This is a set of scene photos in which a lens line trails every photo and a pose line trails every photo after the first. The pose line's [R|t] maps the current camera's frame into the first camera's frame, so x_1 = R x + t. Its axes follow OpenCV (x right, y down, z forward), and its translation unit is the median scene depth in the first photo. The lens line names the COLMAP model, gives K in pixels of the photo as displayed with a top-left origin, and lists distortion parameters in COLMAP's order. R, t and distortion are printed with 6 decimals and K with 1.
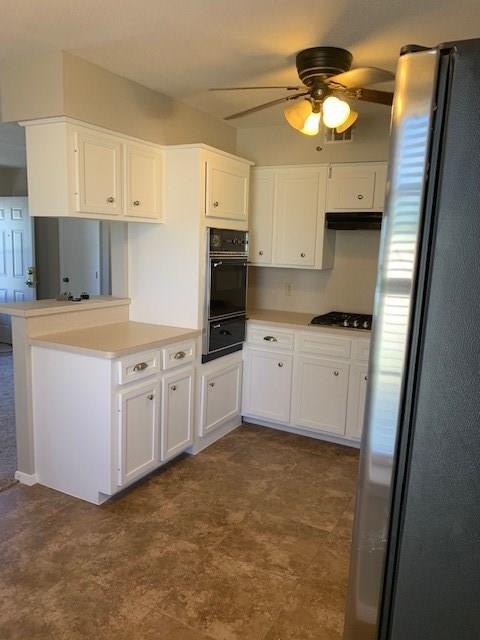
lens RADIAL K [[493.7, 0, 244.0], [0, 493.7, 319.4], [0, 0, 1]] dist [0.003255, -0.011487]
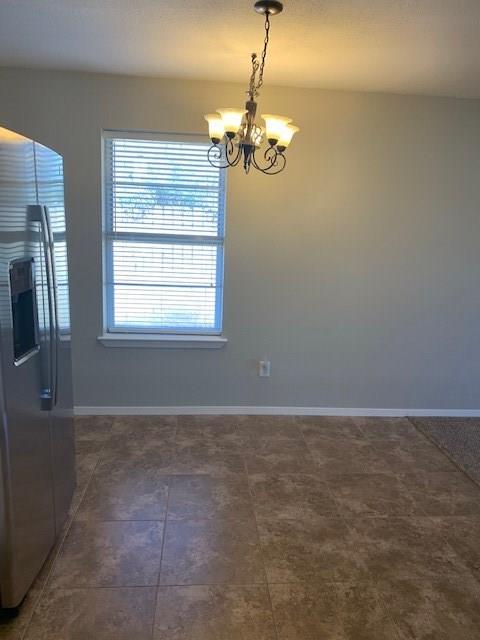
lens RADIAL K [[488.5, 0, 240.5], [0, 488.5, 317.6], [0, 0, 1]] dist [0.004150, -0.015932]
pose [[-0.839410, 0.038268, -0.542150, 0.314008], [-0.147589, 0.943985, 0.295144, -0.180565], [0.523076, 0.327762, -0.786742, 1.275214]]
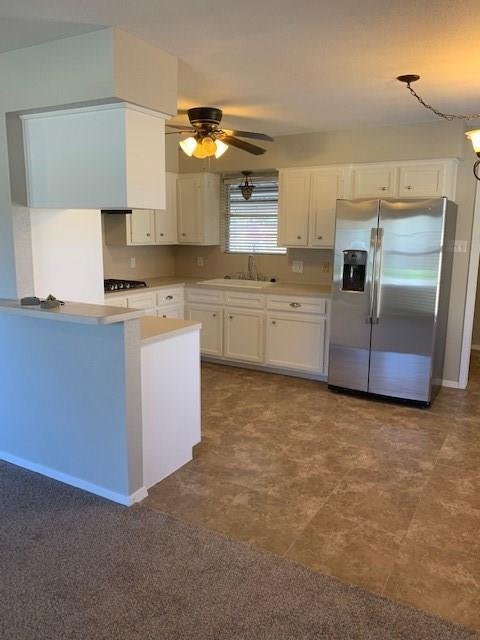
lens RADIAL K [[485.7, 0, 250.2], [0, 485.7, 318.5], [0, 0, 1]] dist [0.053095, -0.129749]
pose [[0.024018, -0.214882, 0.976345, -1.502895], [0.139462, 0.967797, 0.209571, -0.187351], [-0.989936, 0.131129, 0.053212, 0.846675]]
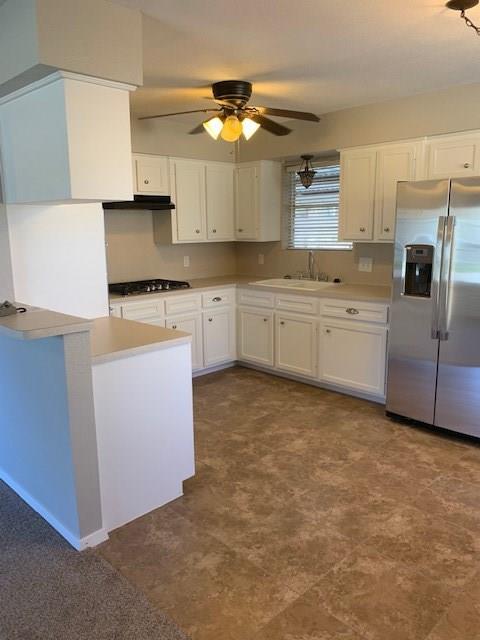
lens RADIAL K [[488.5, 0, 240.5], [0, 488.5, 317.6], [0, 0, 1]] dist [0.004150, -0.015932]
pose [[0.289365, -0.216734, 0.932359, -1.224028], [0.168526, 0.970350, 0.173262, -0.132409], [-0.942267, 0.106991, 0.317311, 0.604089]]
